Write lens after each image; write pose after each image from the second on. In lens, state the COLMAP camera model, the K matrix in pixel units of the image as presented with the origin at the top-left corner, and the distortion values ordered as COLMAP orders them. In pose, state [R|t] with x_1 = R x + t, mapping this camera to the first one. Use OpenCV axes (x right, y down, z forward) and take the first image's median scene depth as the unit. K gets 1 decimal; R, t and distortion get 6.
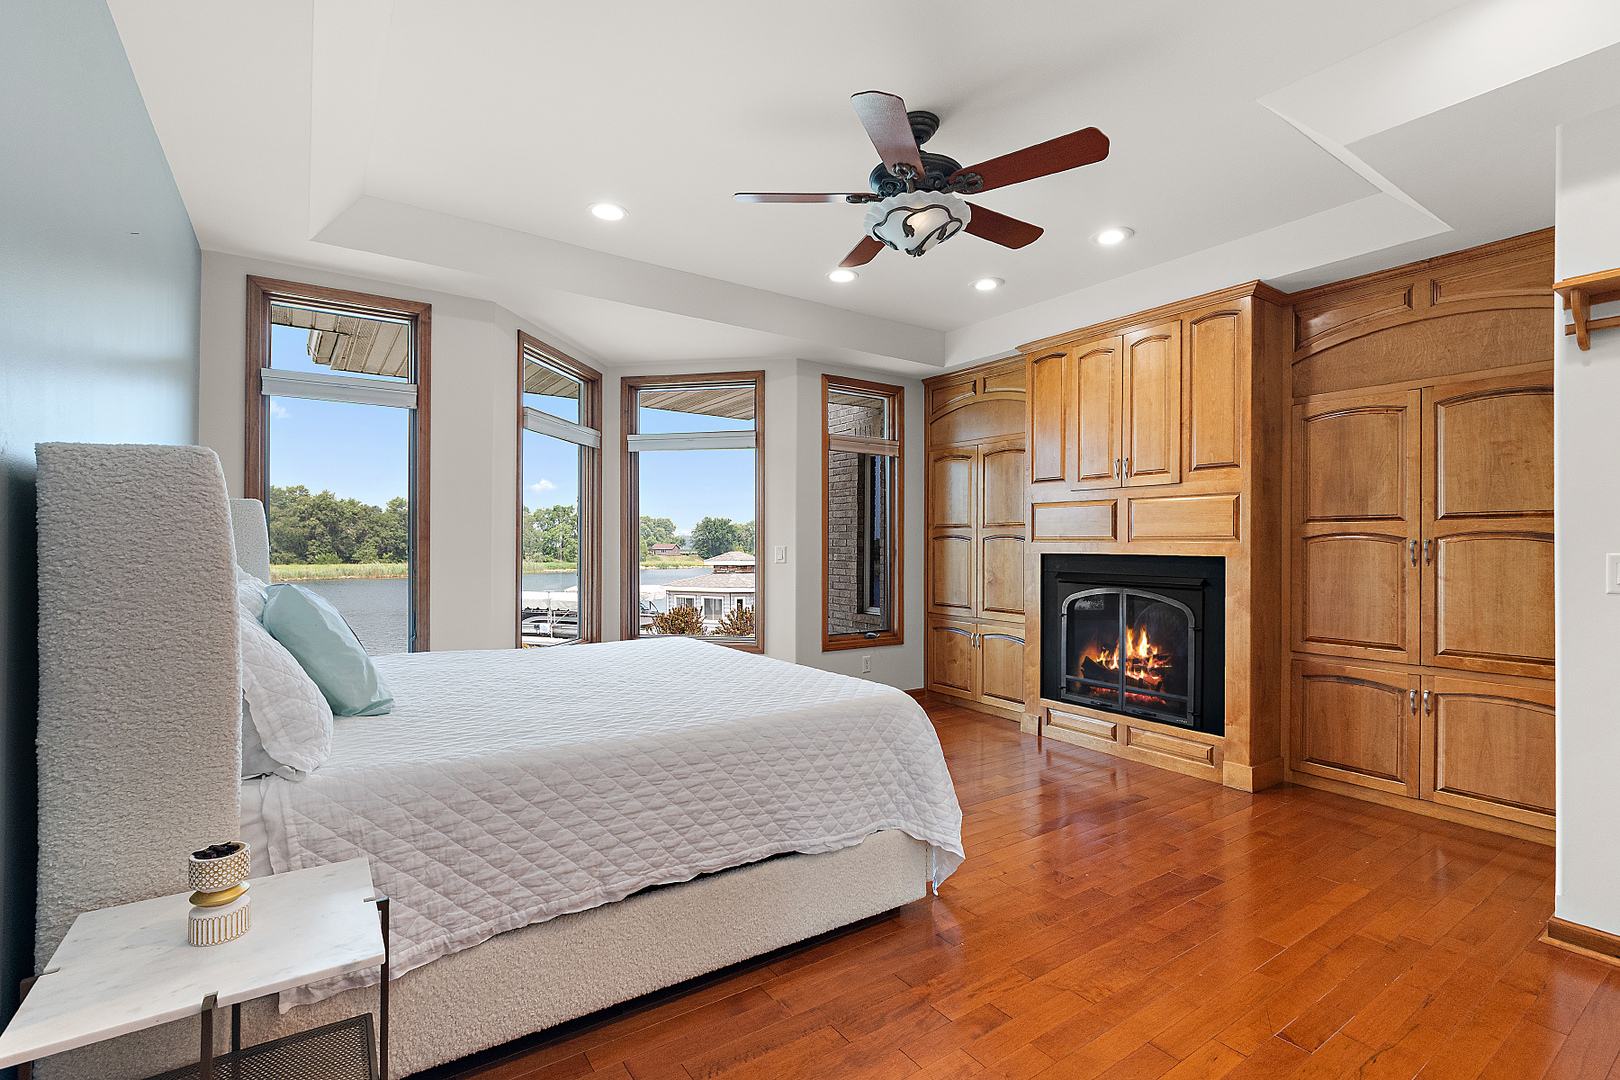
lens RADIAL K [[730.7, 0, 798.4], [0, 730.7, 532.9], [0, 0, 1]] dist [-0.003306, -0.000276]
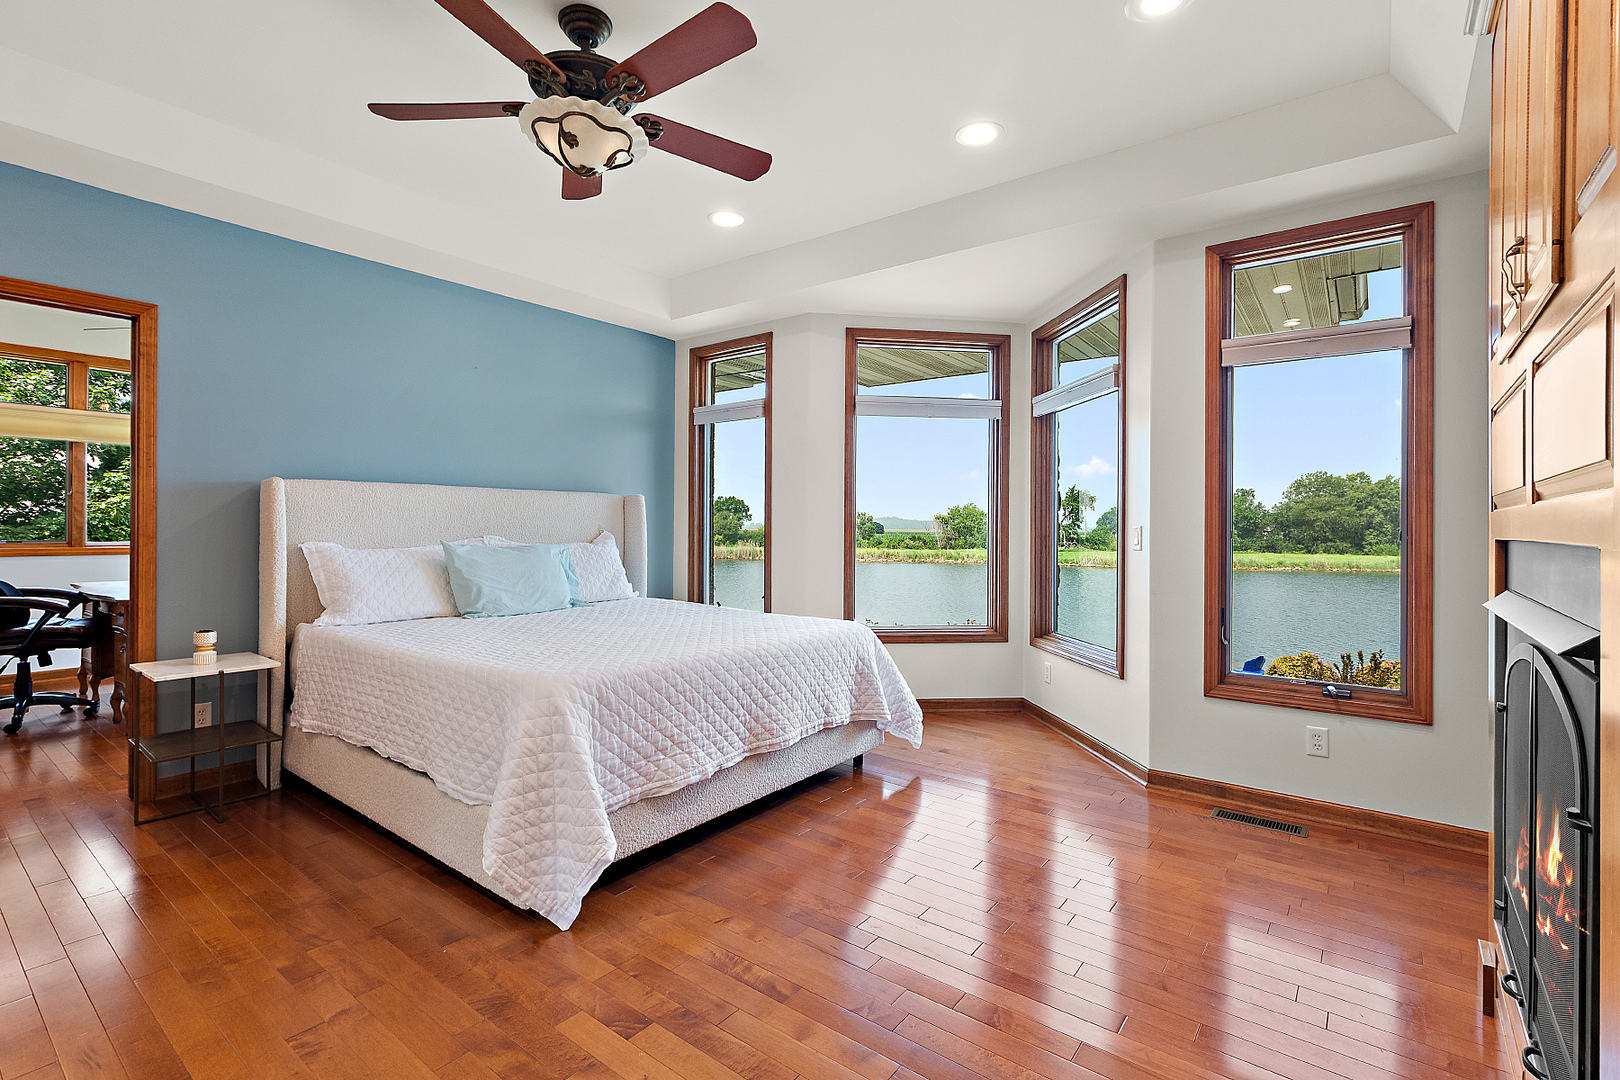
lens RADIAL K [[730.7, 0, 793.4], [0, 730.7, 534.3], [0, 0, 1]] dist [-0.003306, -0.000276]
pose [[0.308095, 0.010448, -0.951298, 0.623327], [0.005360, 0.999905, 0.012718, 0.014756], [0.951340, -0.009017, 0.308010, 0.575714]]
